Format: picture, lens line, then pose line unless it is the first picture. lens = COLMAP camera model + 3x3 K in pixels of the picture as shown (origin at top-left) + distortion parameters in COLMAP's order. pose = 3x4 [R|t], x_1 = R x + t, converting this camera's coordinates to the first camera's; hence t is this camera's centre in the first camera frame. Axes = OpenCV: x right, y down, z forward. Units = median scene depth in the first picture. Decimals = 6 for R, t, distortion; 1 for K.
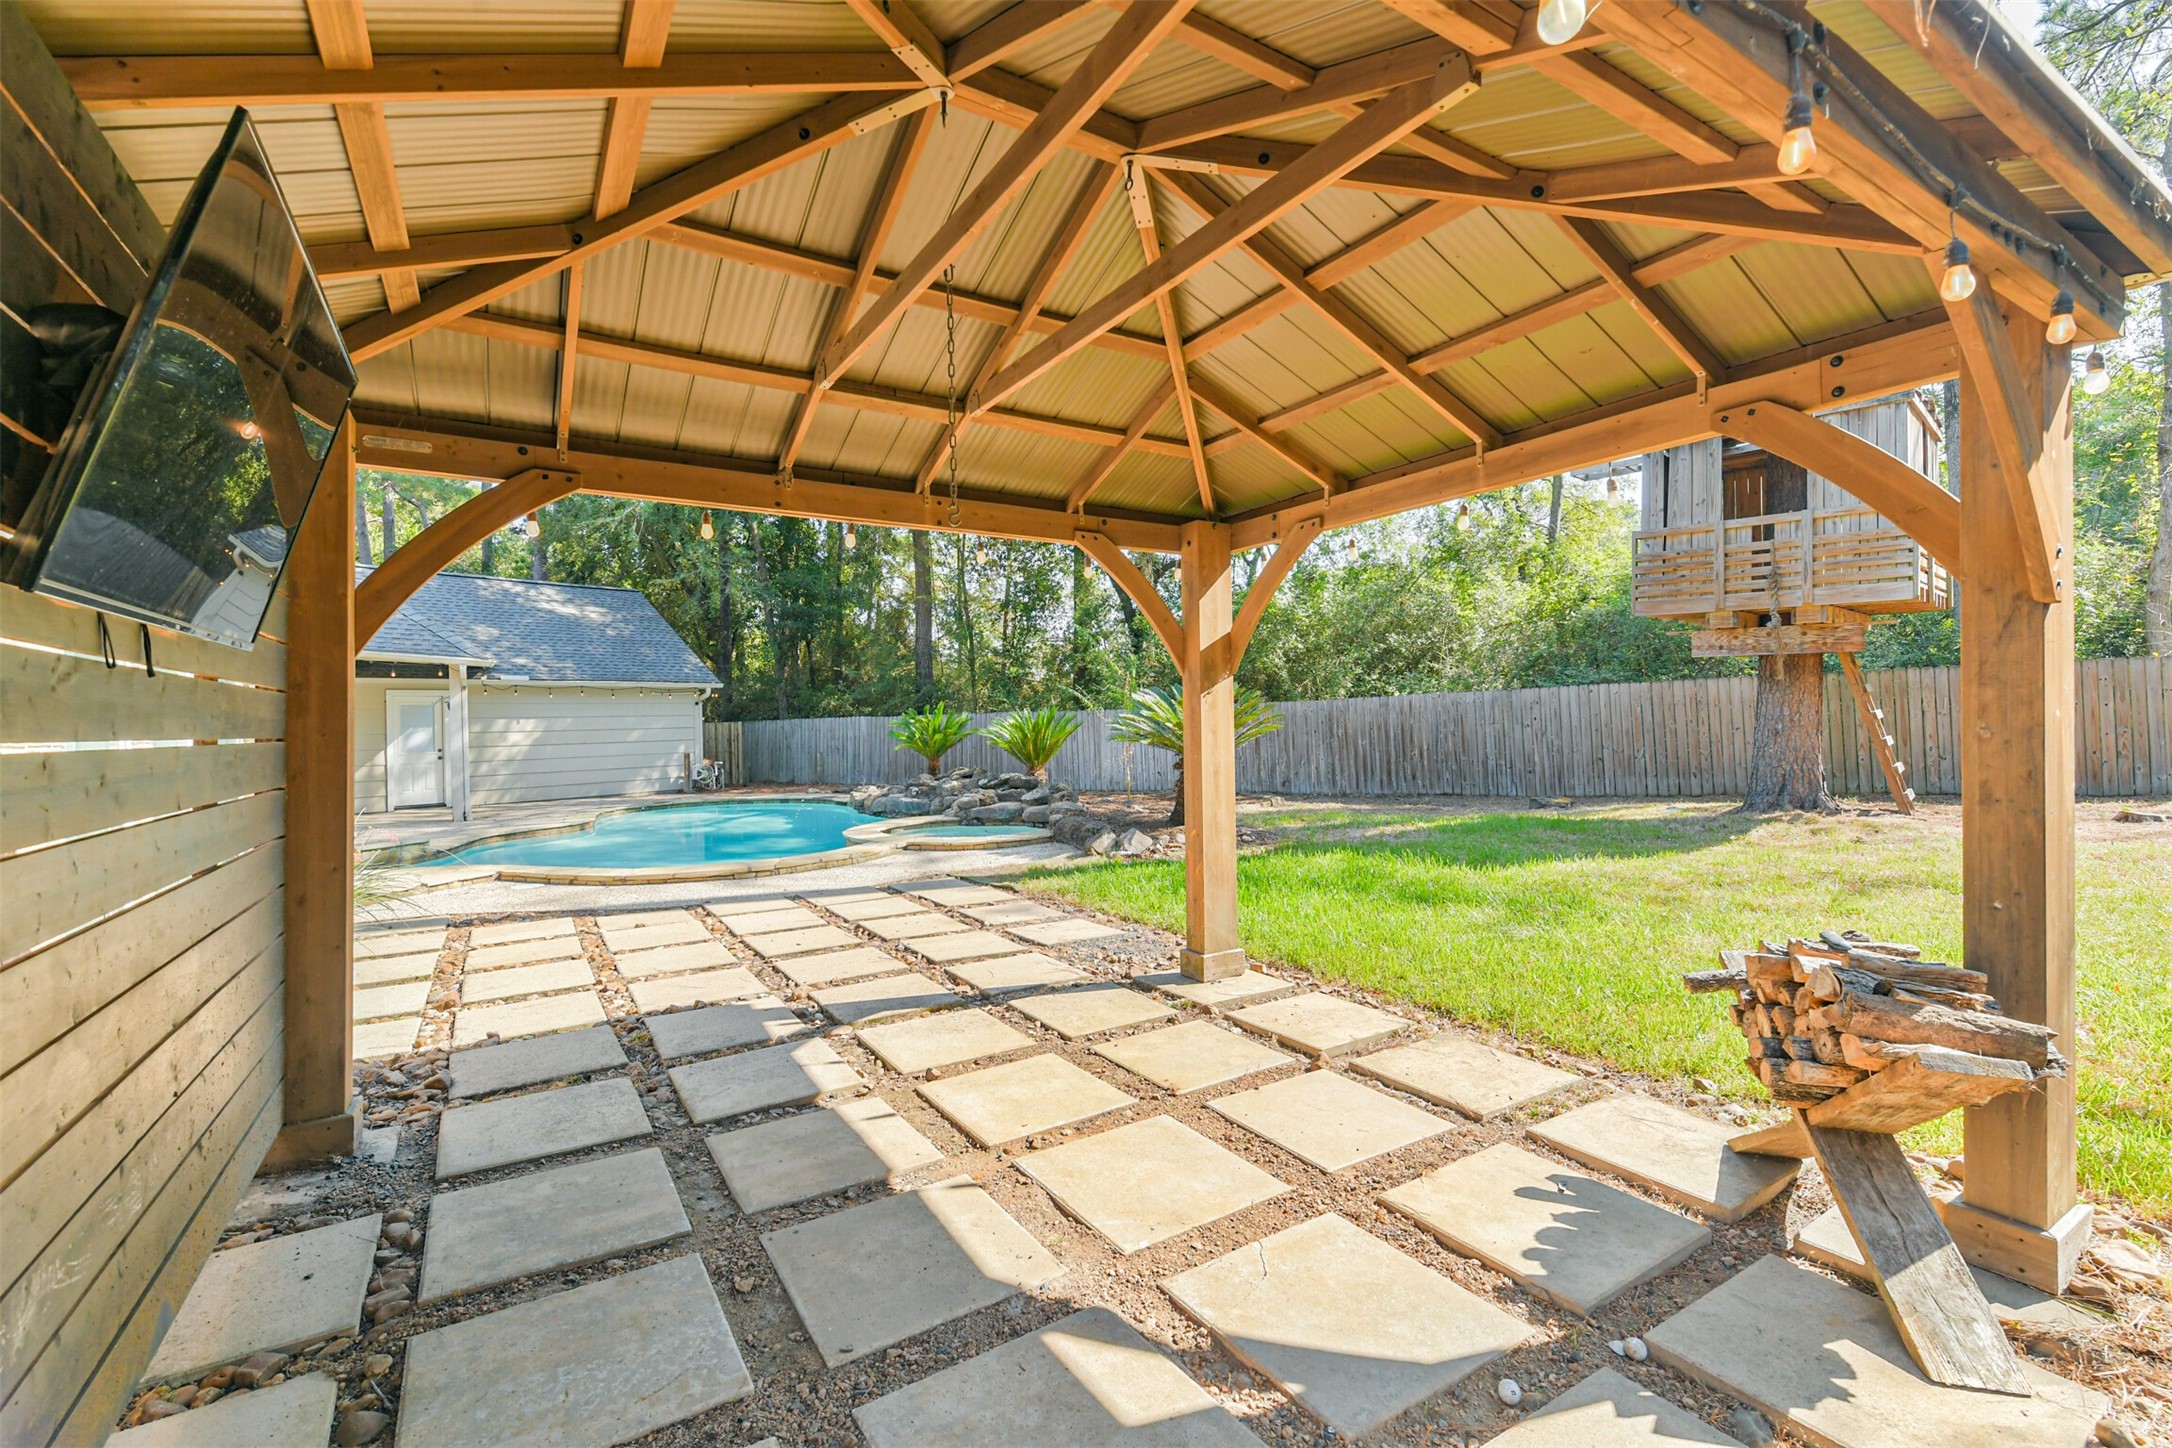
lens RADIAL K [[937.7, 0, 1085.9], [0, 937.7, 737.6], [0, 0, 1]] dist [0.016195, -0.009138]
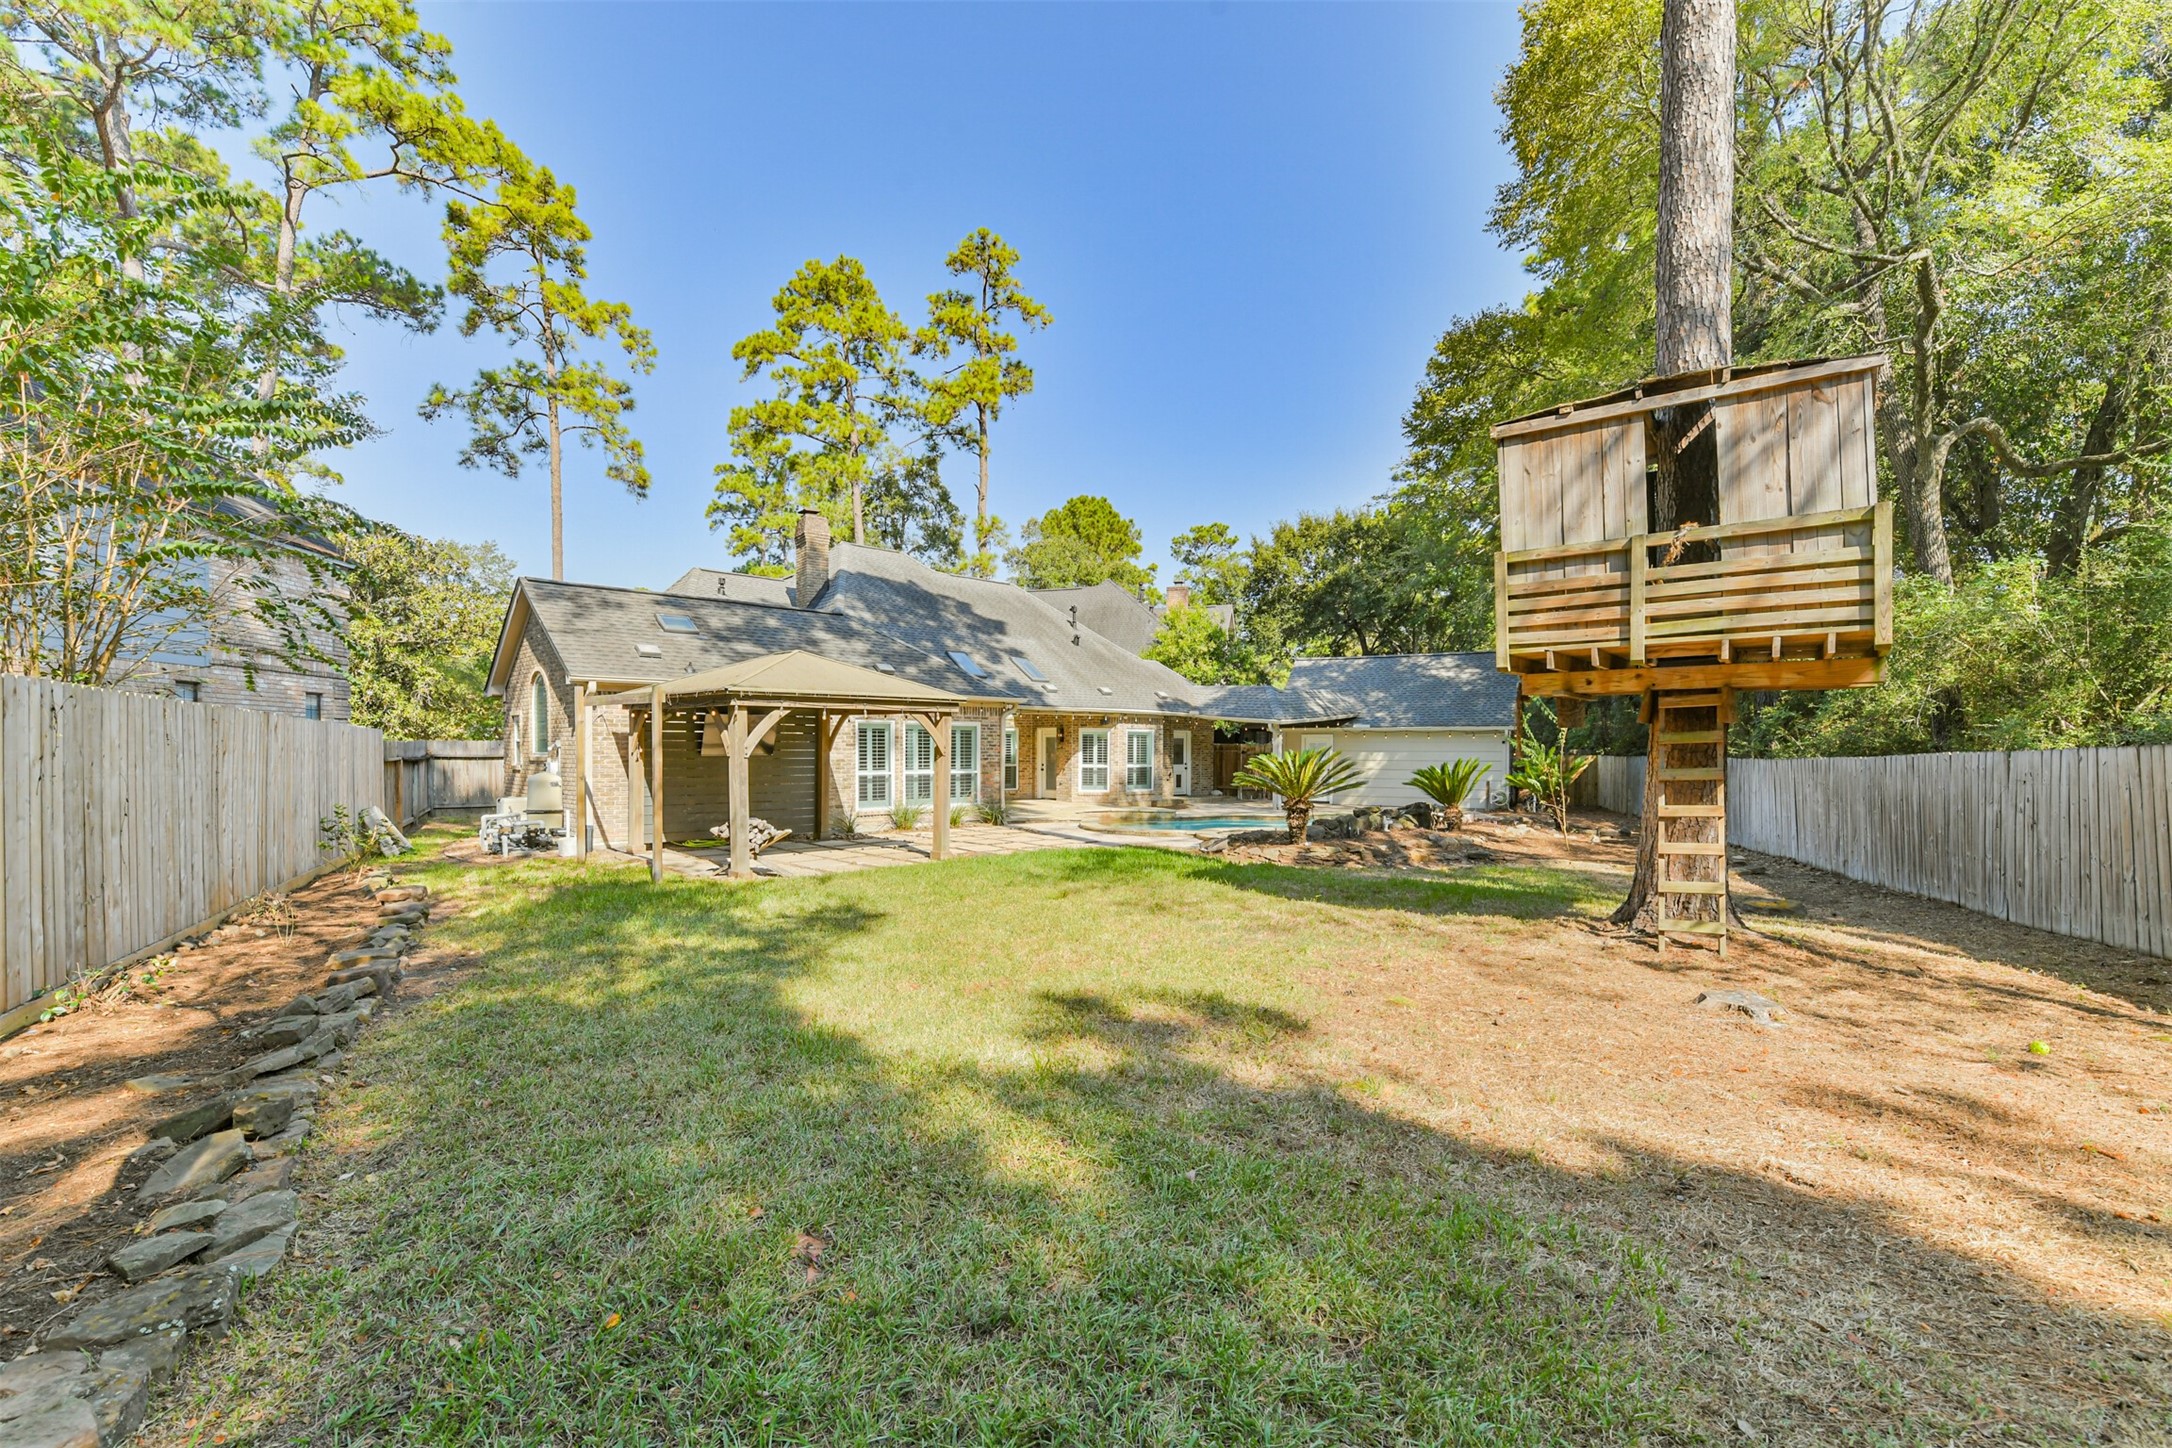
lens RADIAL K [[937.7, 0, 1085.9], [0, 937.7, 737.6], [0, 0, 1]] dist [0.016195, -0.009138]
pose [[0.240341, 0.012708, -0.970605, 0.716854], [-0.031358, 0.999494, 0.005321, -0.034744], [0.970182, 0.029158, 0.240617, 0.158253]]
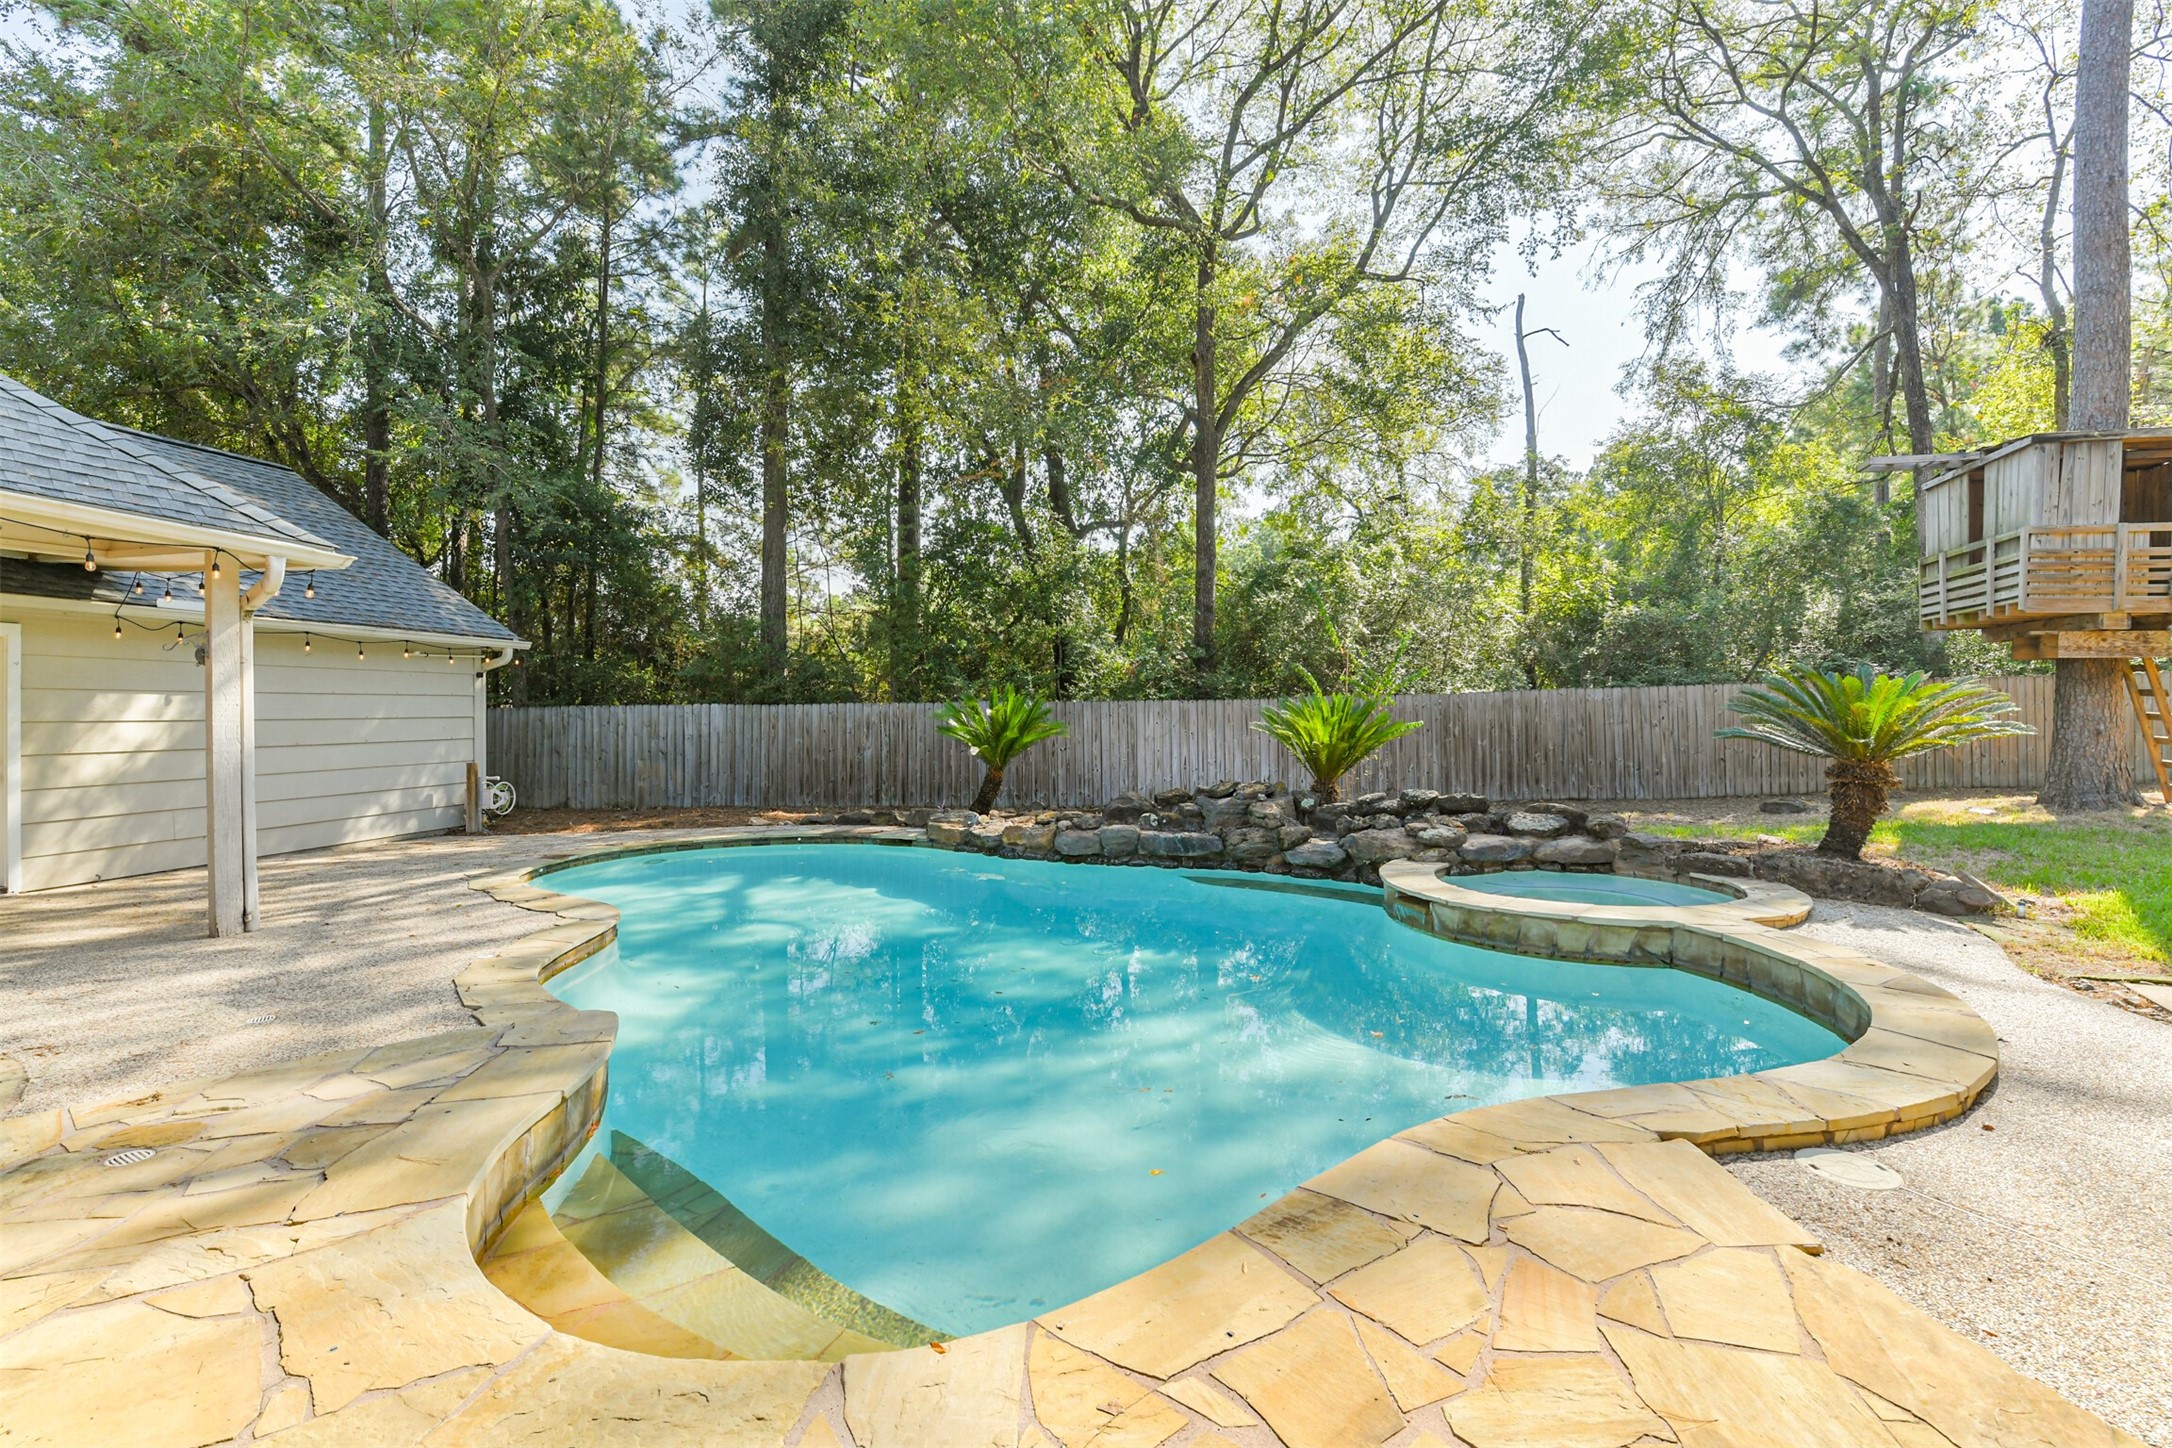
lens RADIAL K [[937.7, 0, 1085.9], [0, 937.7, 737.6], [0, 0, 1]] dist [0.016195, -0.009138]
pose [[0.868074, 0.003065, 0.496425, -0.400913], [-0.002141, 0.999995, -0.002430, 0.002411], [-0.496429, 0.001047, 0.868076, 0.341658]]
